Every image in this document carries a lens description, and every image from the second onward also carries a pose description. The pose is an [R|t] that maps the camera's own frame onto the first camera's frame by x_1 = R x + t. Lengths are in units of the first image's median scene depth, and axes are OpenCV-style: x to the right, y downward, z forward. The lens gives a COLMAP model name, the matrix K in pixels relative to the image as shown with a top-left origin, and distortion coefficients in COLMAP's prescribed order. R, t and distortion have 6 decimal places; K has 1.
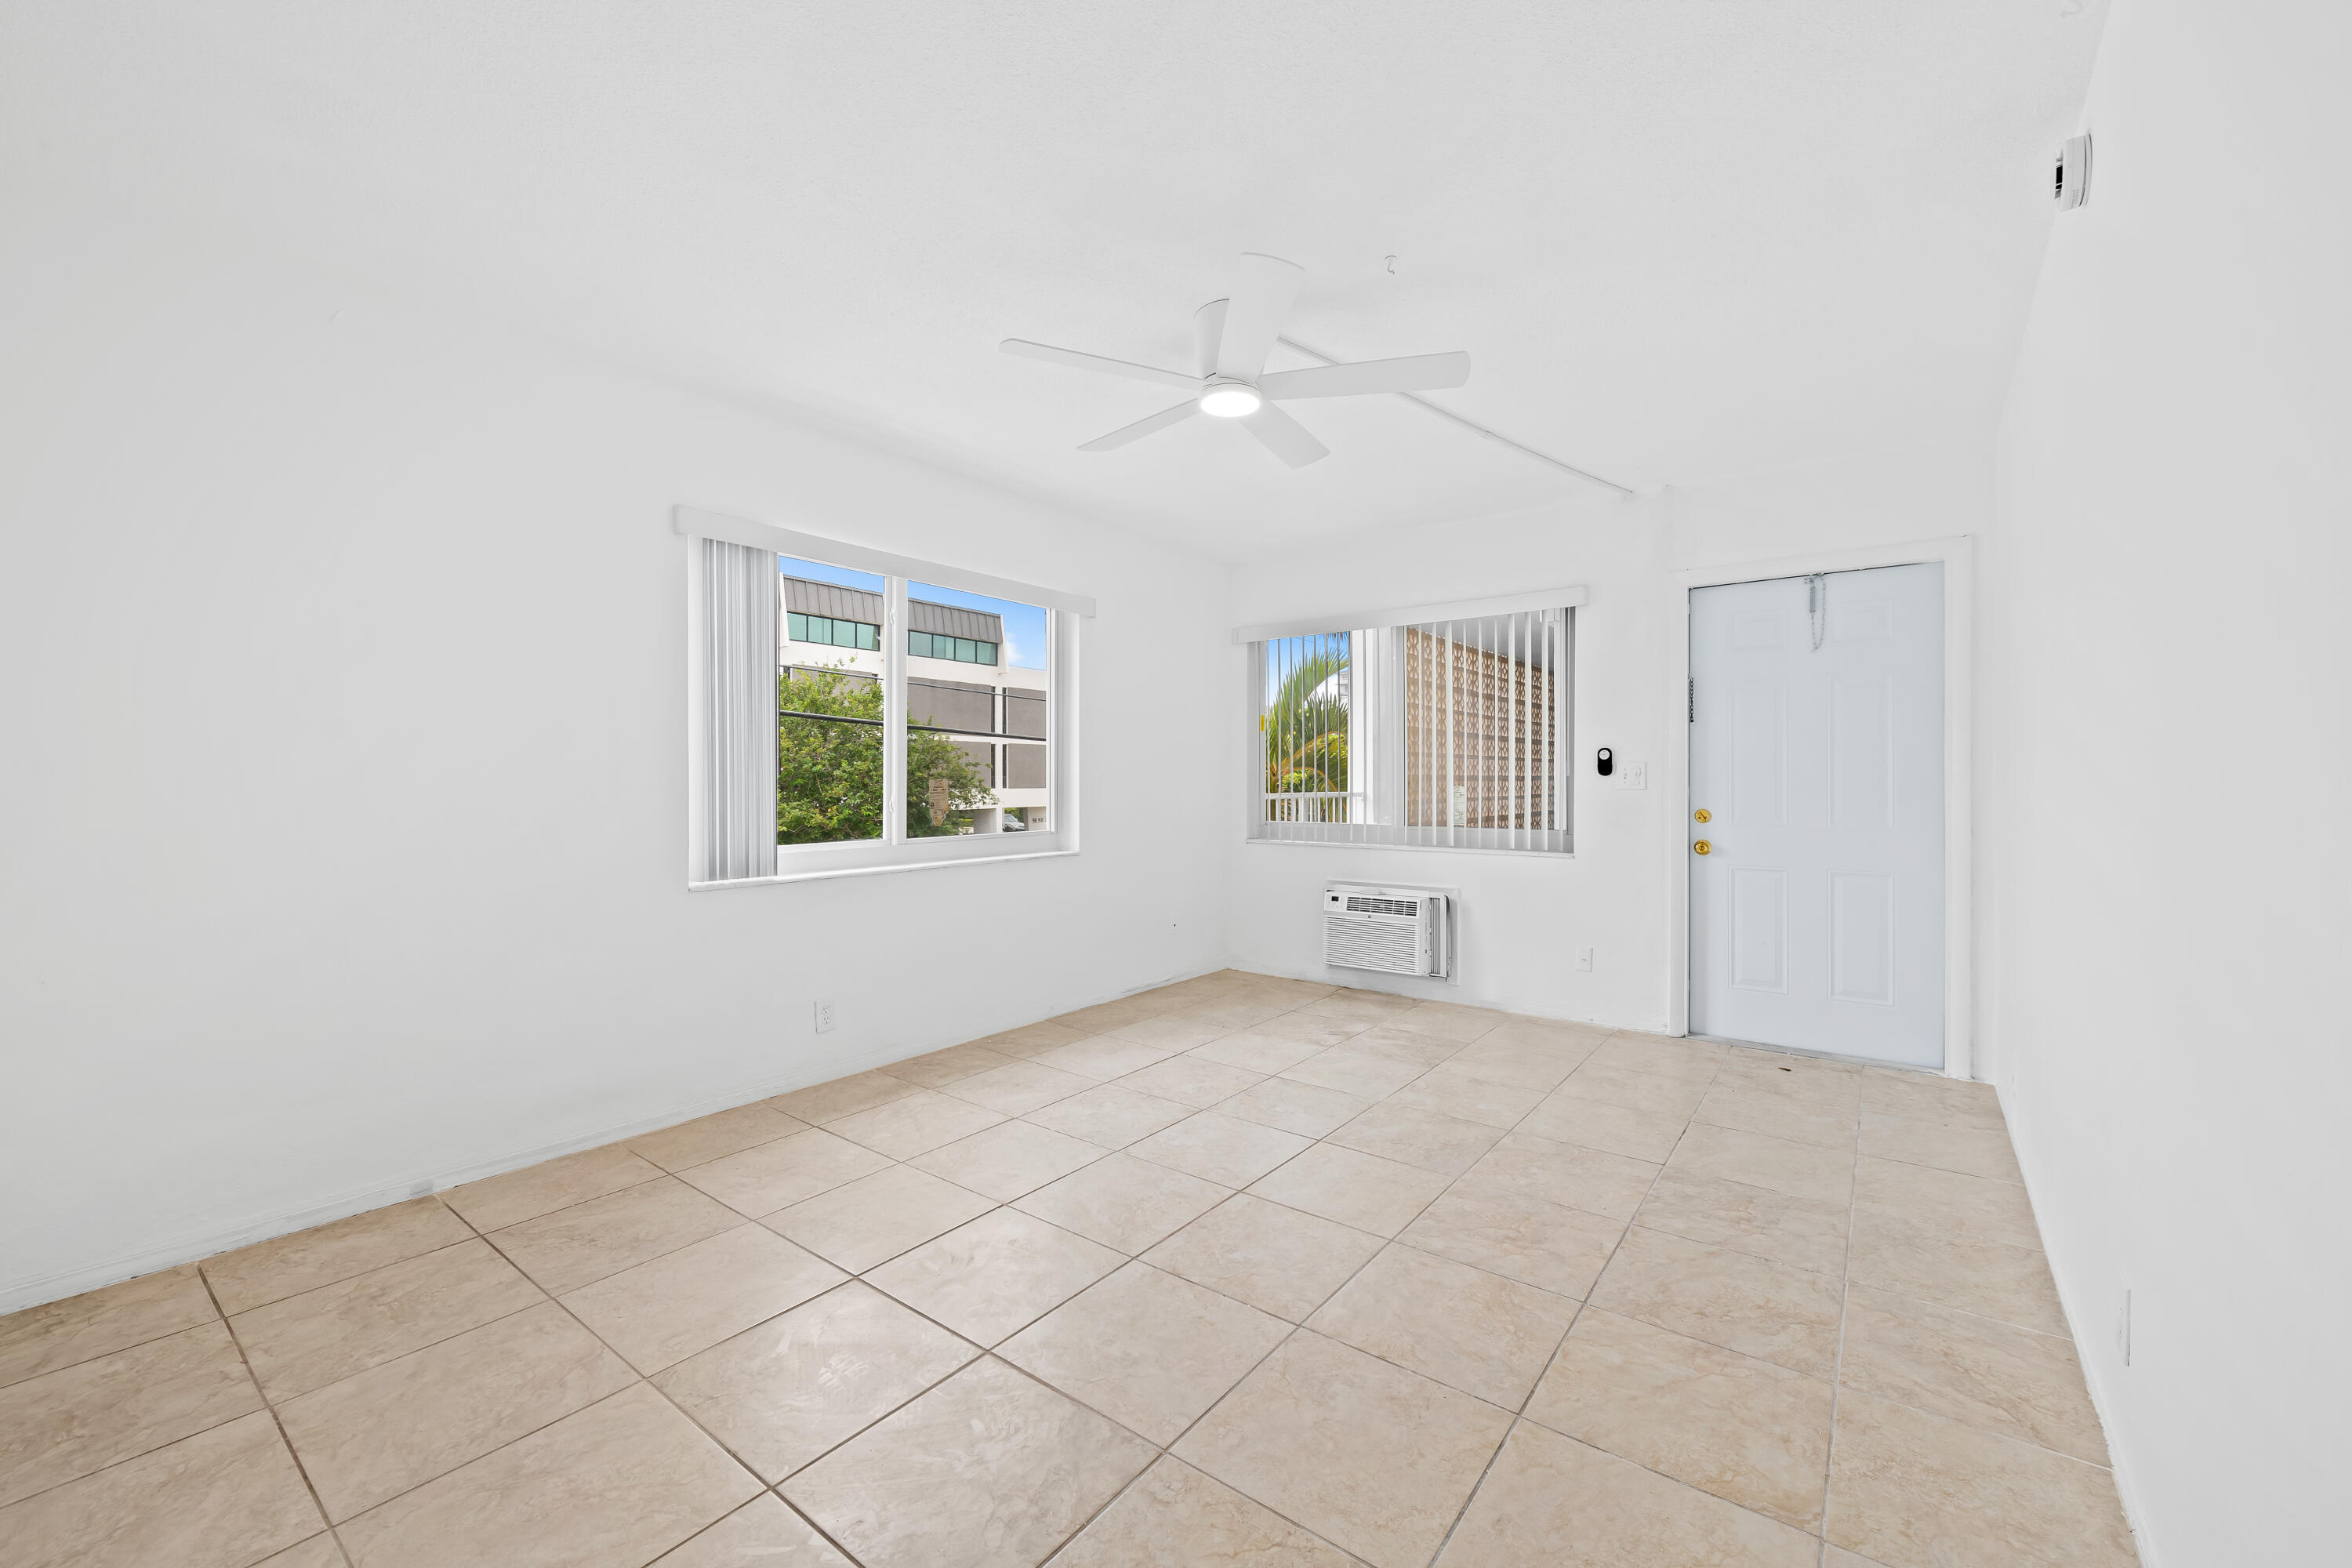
lens RADIAL K [[932.8, 0, 1176.6], [0, 932.8, 777.8], [0, 0, 1]] dist [0.003150, -0.001898]
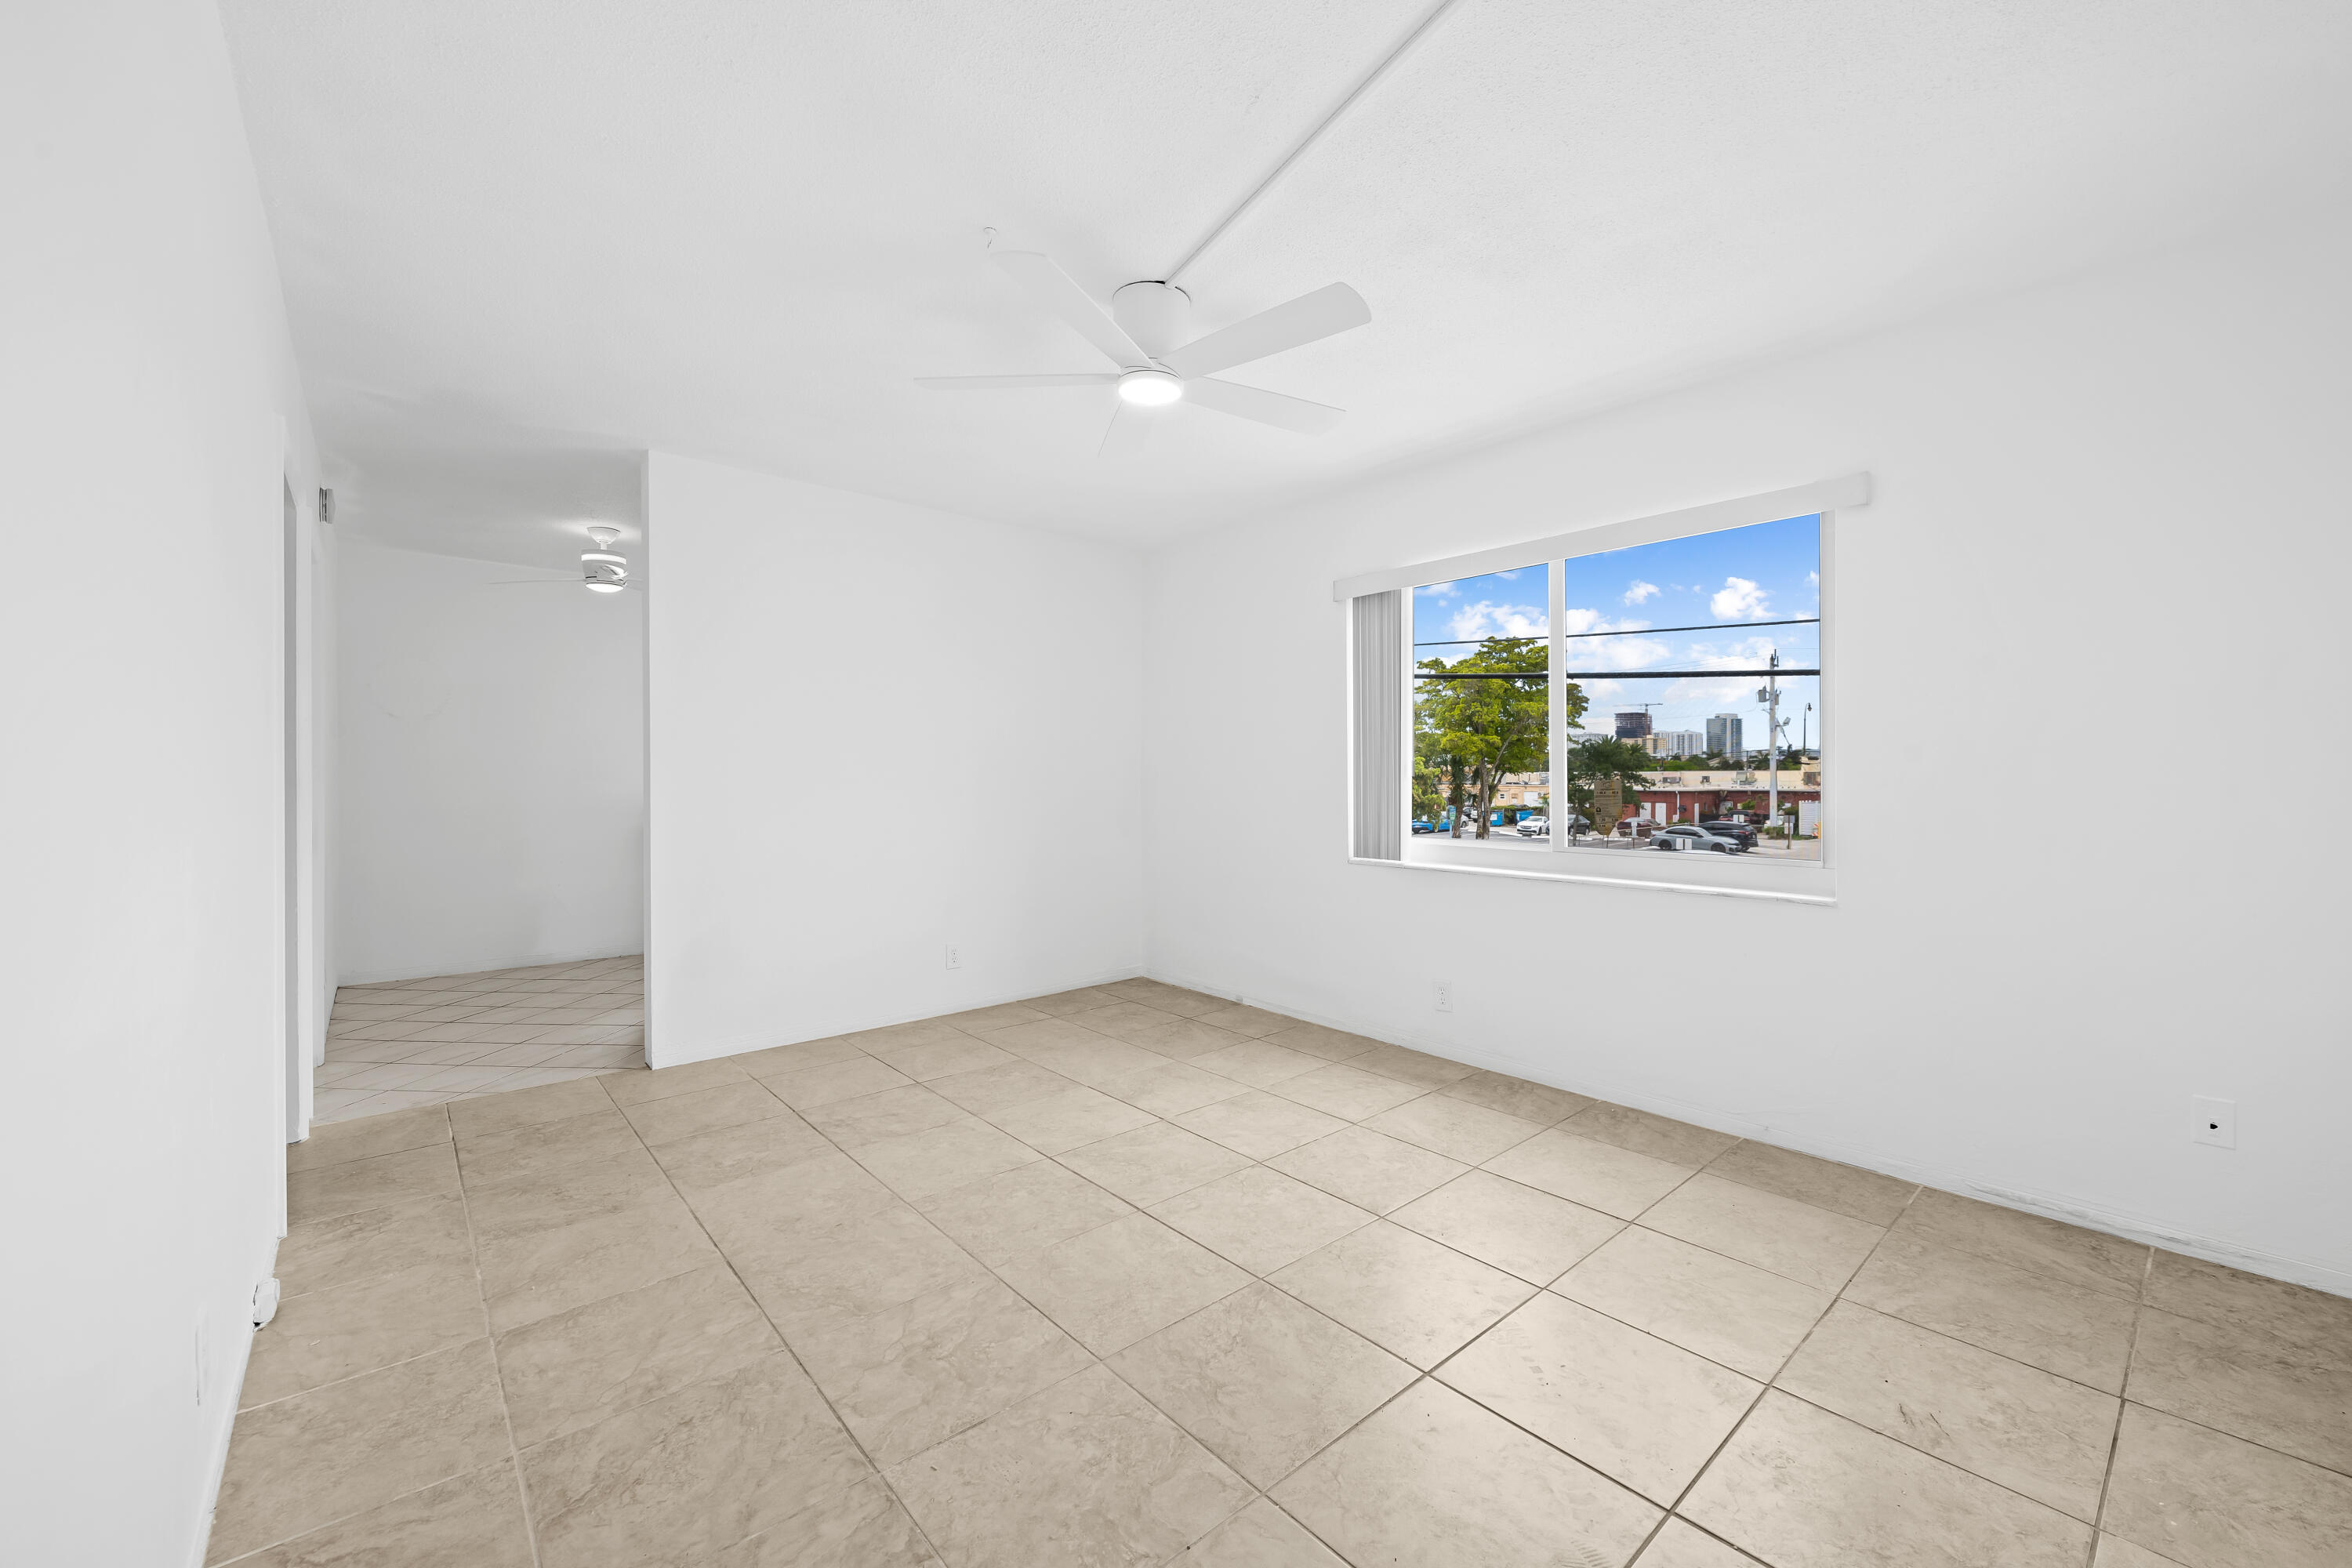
lens RADIAL K [[932.8, 0, 1204.8], [0, 932.8, 761.0], [0, 0, 1]] dist [0.003150, -0.001898]
pose [[-0.191831, -0.012625, -0.981347, 1.143950], [0.001240, 0.999913, -0.013106, -0.010569], [0.981427, -0.003731, -0.191799, 1.420088]]
